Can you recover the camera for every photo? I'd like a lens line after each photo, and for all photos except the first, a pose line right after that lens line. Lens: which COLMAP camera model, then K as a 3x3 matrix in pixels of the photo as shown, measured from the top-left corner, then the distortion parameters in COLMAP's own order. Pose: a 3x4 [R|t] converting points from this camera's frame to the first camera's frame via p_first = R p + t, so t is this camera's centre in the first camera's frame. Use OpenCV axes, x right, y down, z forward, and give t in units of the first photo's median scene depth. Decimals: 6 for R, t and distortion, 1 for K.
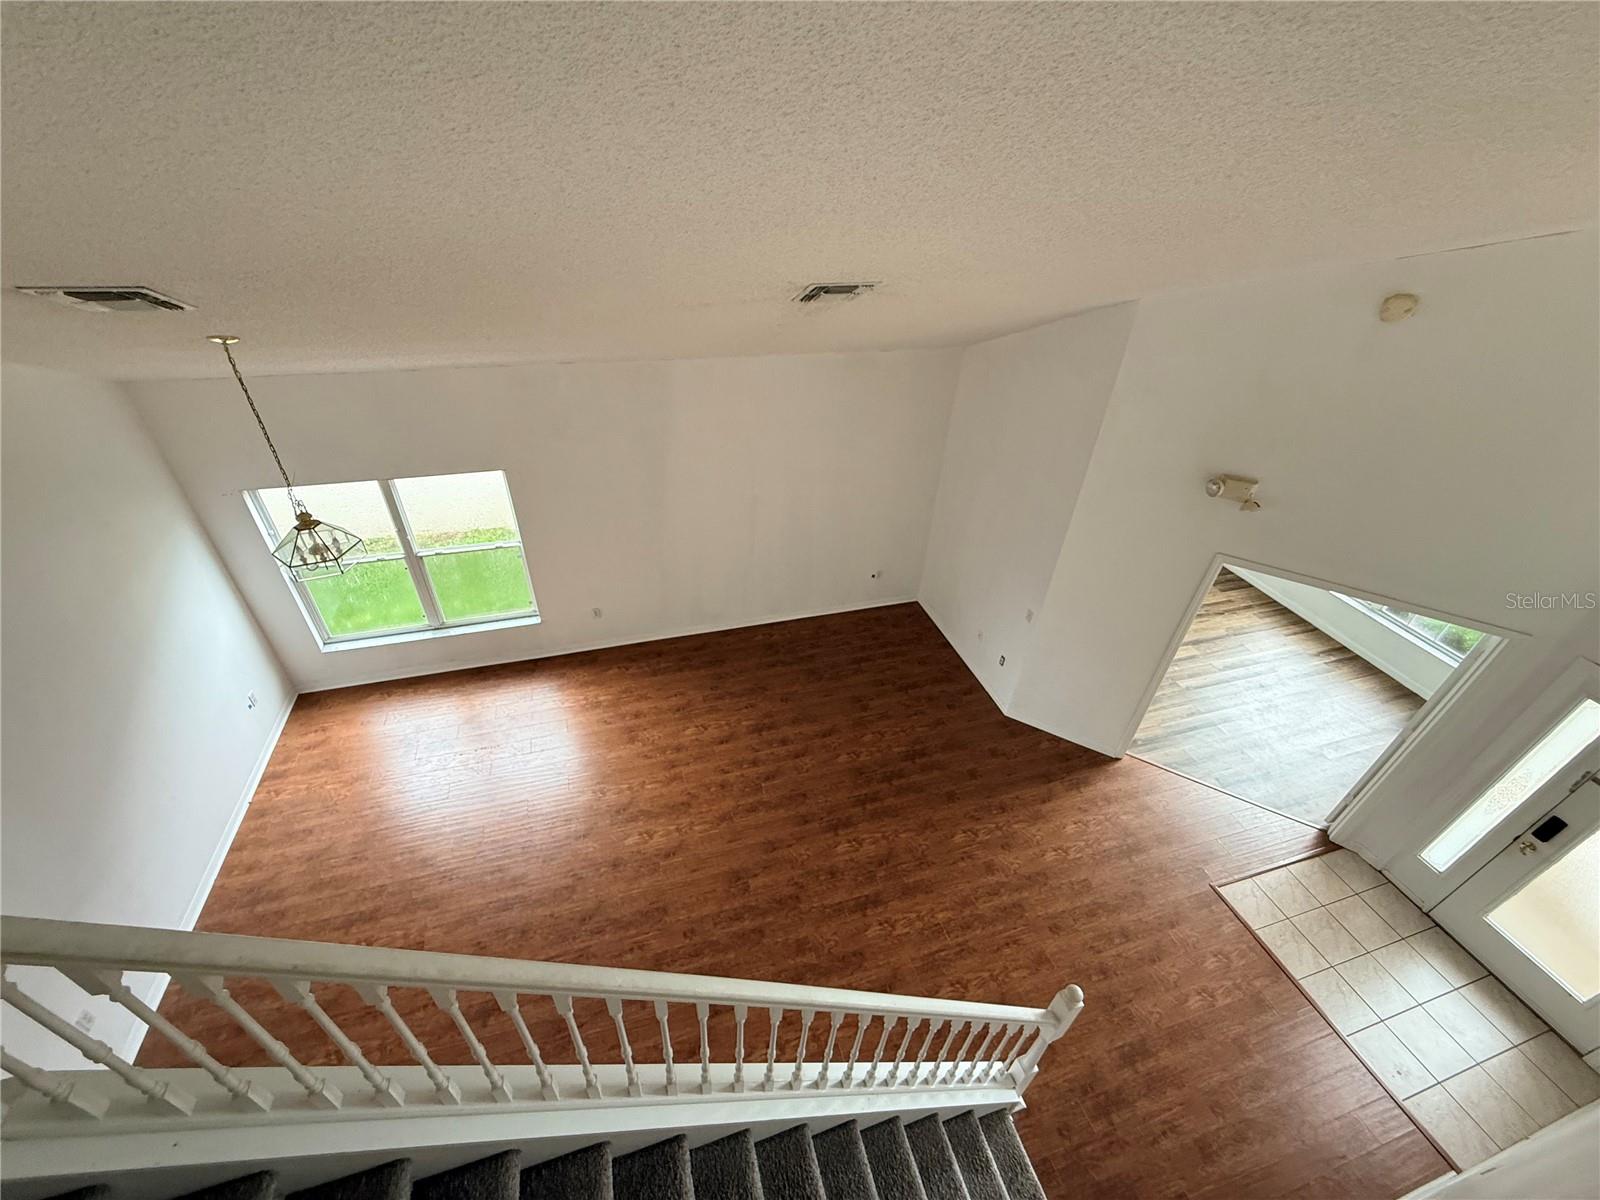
lens RADIAL K [[639.7, 0, 808.5], [0, 639.7, 614.8], [0, 0, 1]] dist [-0.001348, 0.000147]
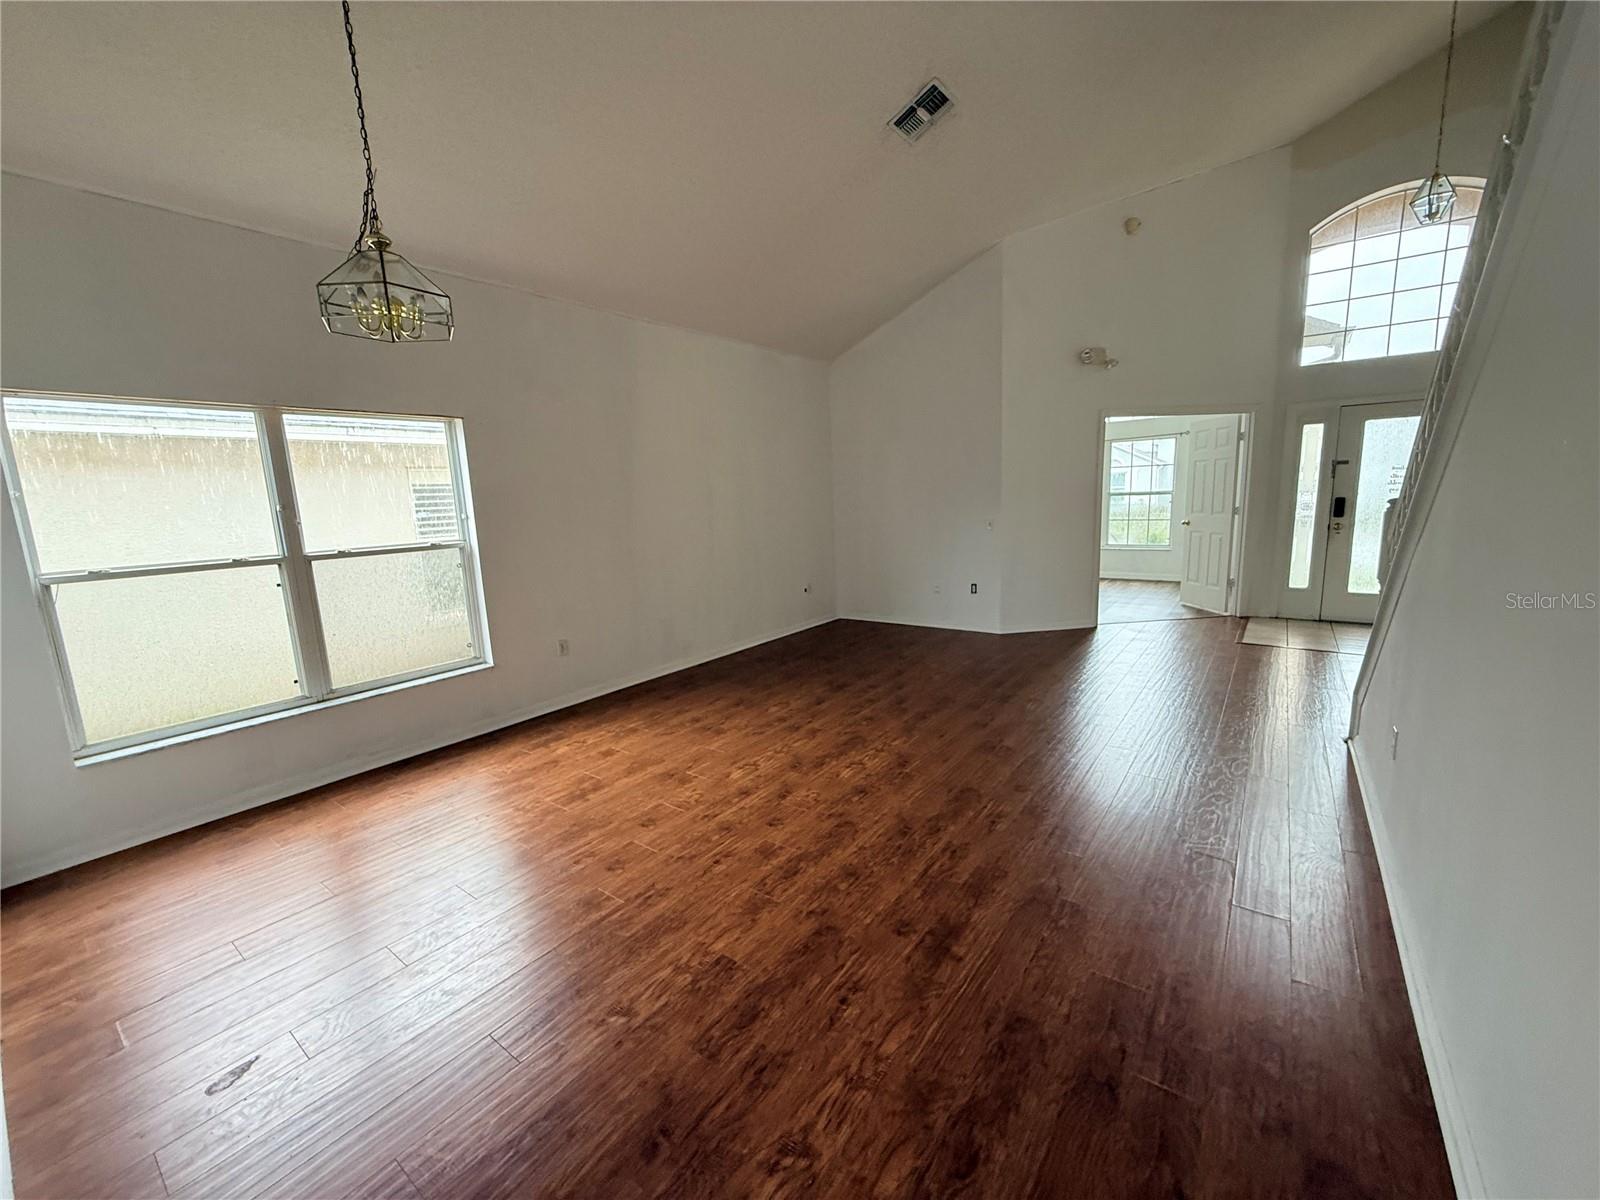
lens RADIAL K [[639.7, 0, 808.3], [0, 639.7, 605.9], [0, 0, 1]] dist [-0.001348, 0.000147]
pose [[0.800738, -0.184279, 0.569965, -0.658299], [0.419916, 0.851250, -0.314712, 0.389306], [-0.427188, 0.491339, 0.759010, 0.385931]]
